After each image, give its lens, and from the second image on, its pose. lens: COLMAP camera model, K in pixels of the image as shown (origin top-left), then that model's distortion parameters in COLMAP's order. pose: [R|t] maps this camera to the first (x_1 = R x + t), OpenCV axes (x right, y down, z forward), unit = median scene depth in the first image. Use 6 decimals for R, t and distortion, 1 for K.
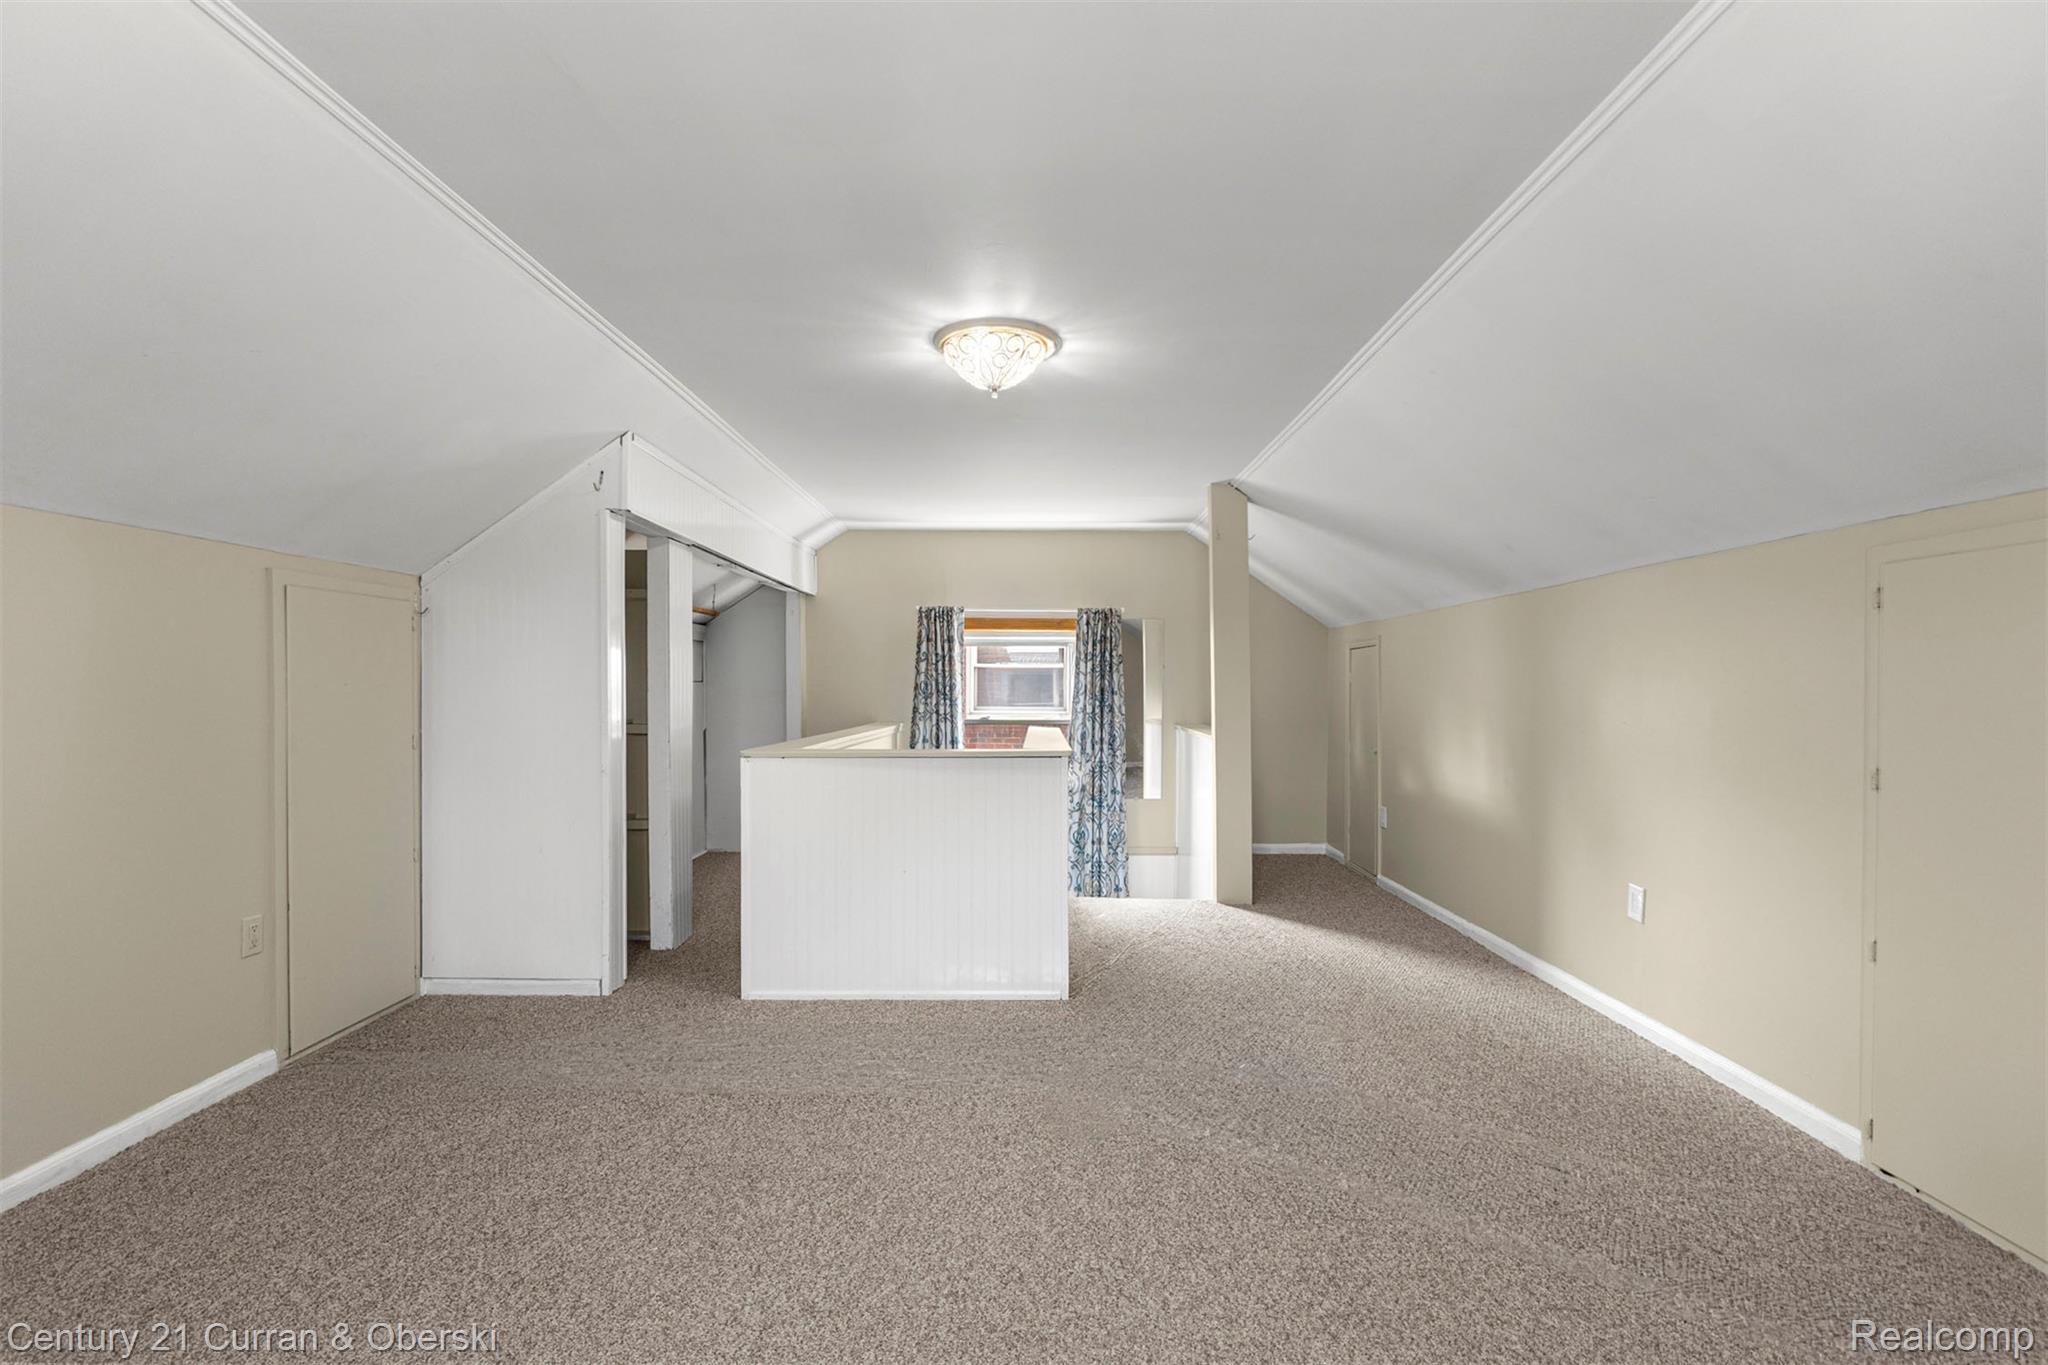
lens RADIAL K [[930.3, 0, 1015.1], [0, 930.3, 686.9], [0, 0, 1]] dist [0.001329, 0.000304]
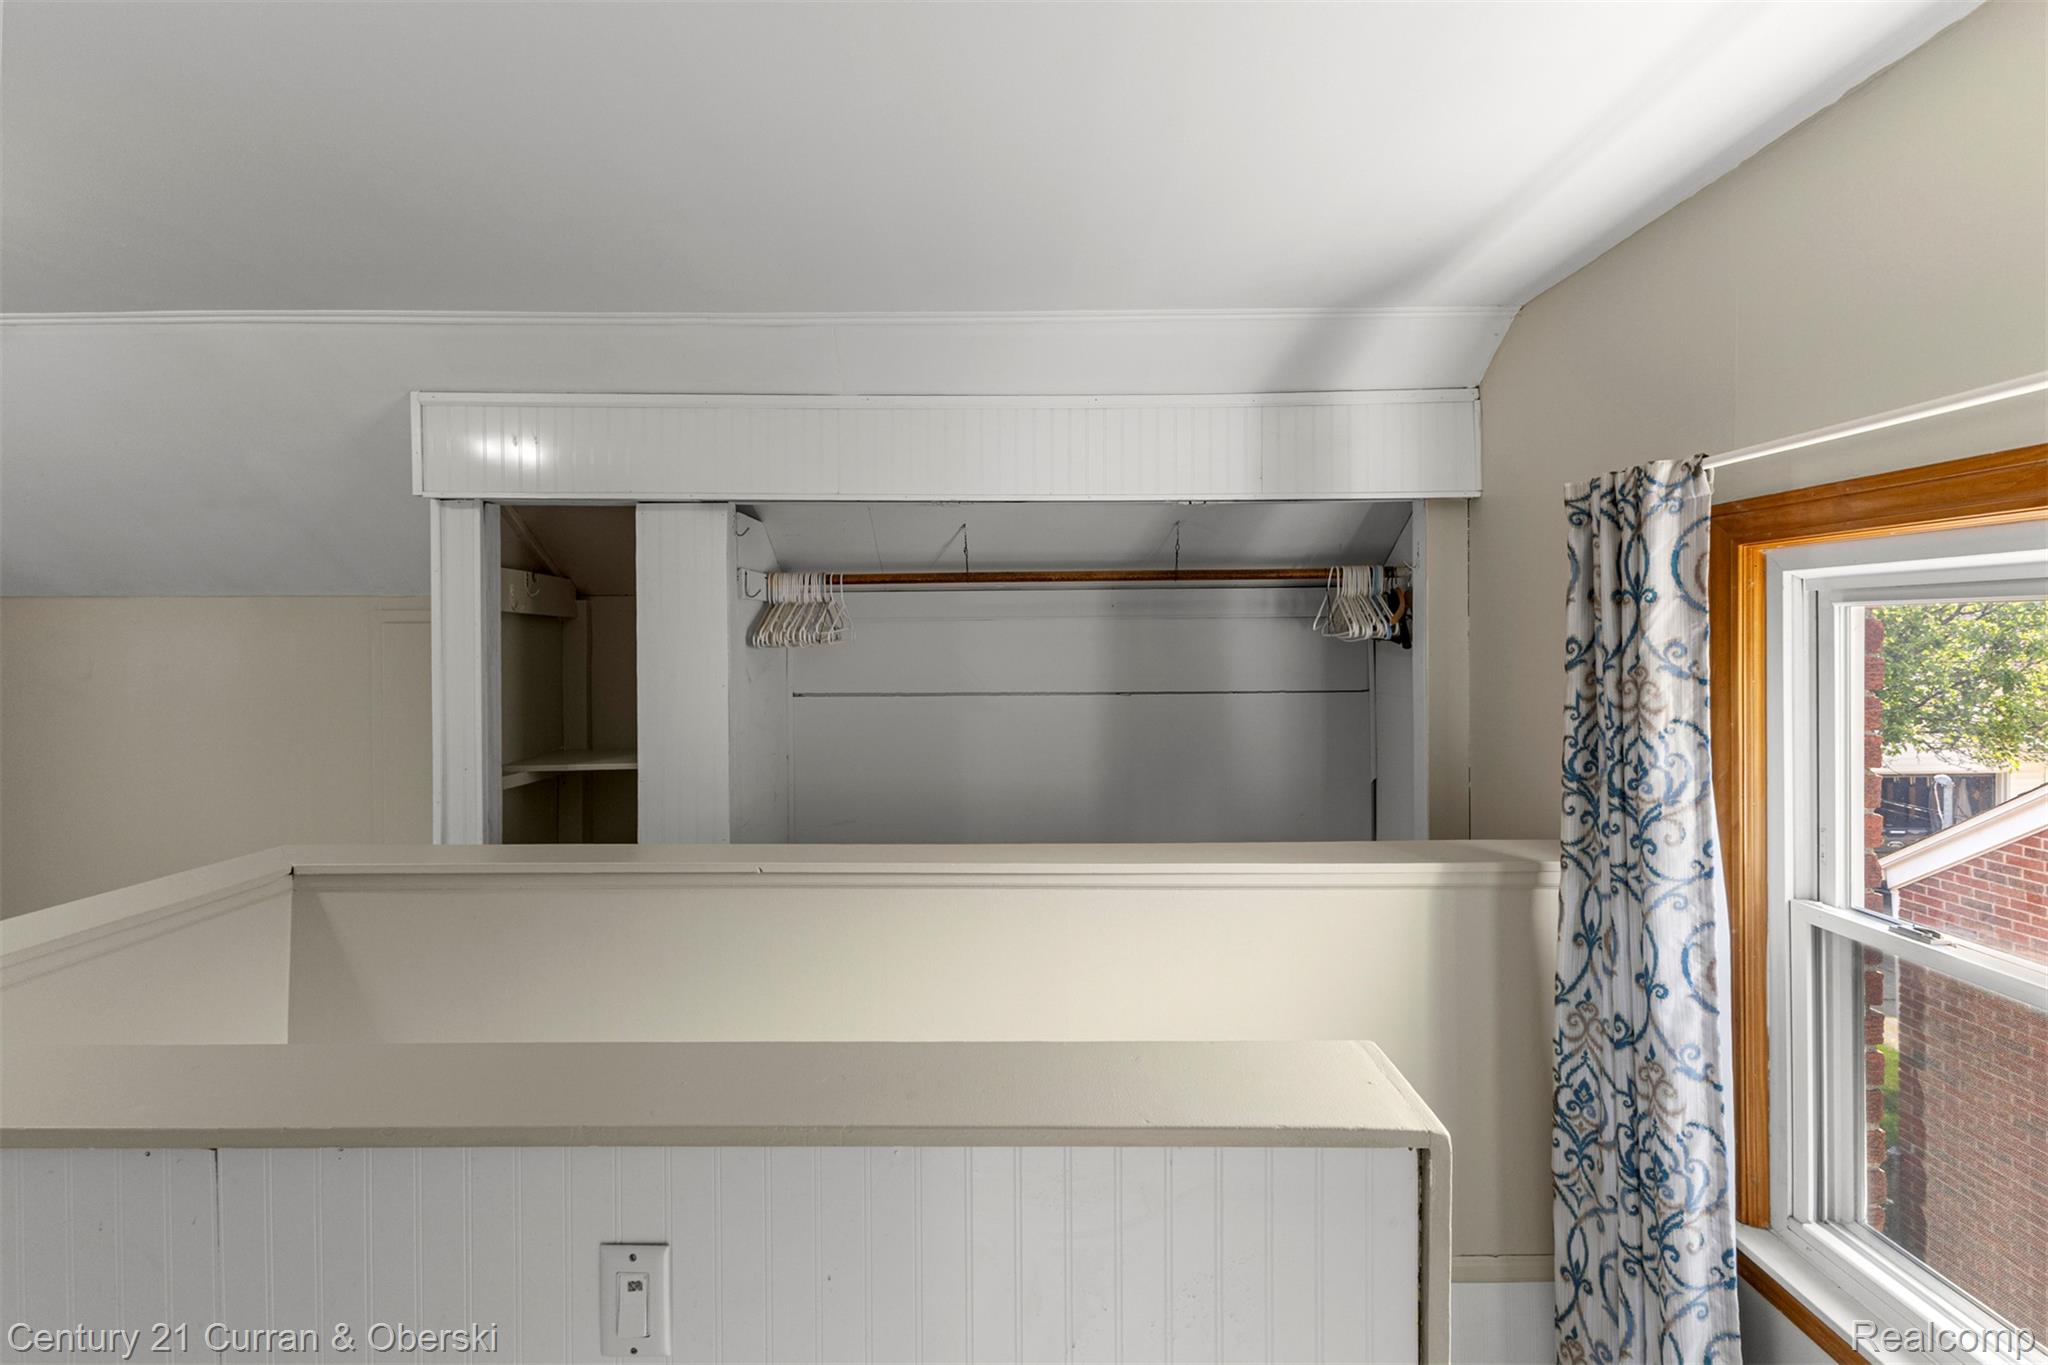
lens RADIAL K [[886.9, 0, 1028.4], [0, 886.9, 654.6], [0, 0, 1]] dist [0.003998, 0.000272]
pose [[0.014151, 0.015864, -0.999774, 0.180976], [0.010160, 0.999820, 0.016008, -0.038913], [0.999848, -0.010384, 0.013987, 0.829556]]
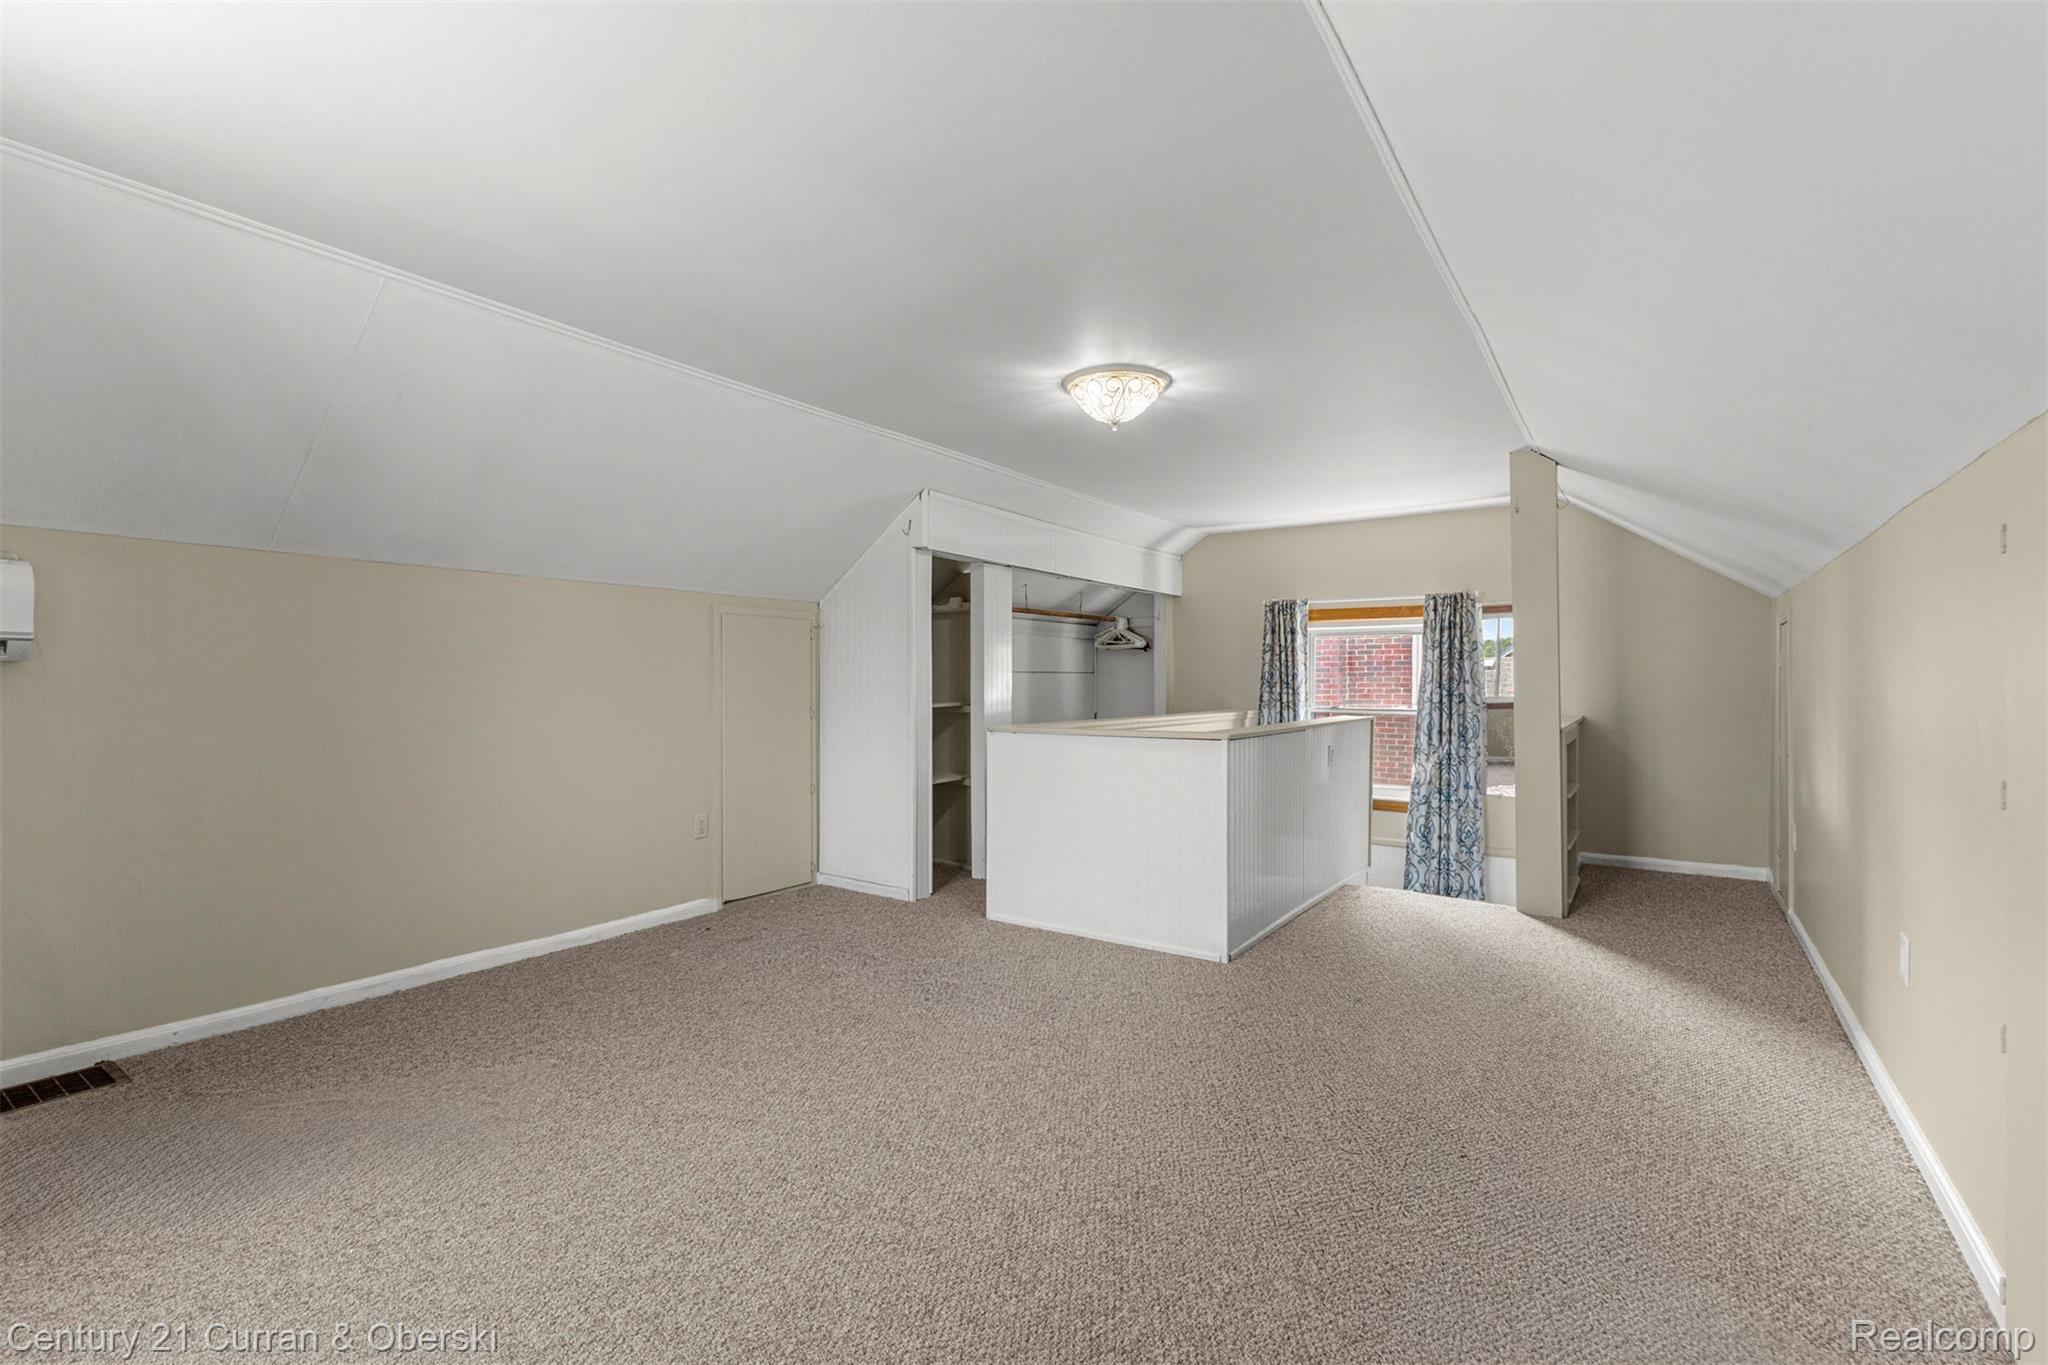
lens RADIAL K [[886.7, 0, 1027.2], [0, 886.7, 672.0], [0, 0, 1]] dist [0.001604, 0.000026]
pose [[0.824238, -0.008540, -0.566179, 0.250294], [0.004948, 0.999957, -0.007880, 0.001503], [0.566222, 0.003693, 0.824245, 0.006864]]
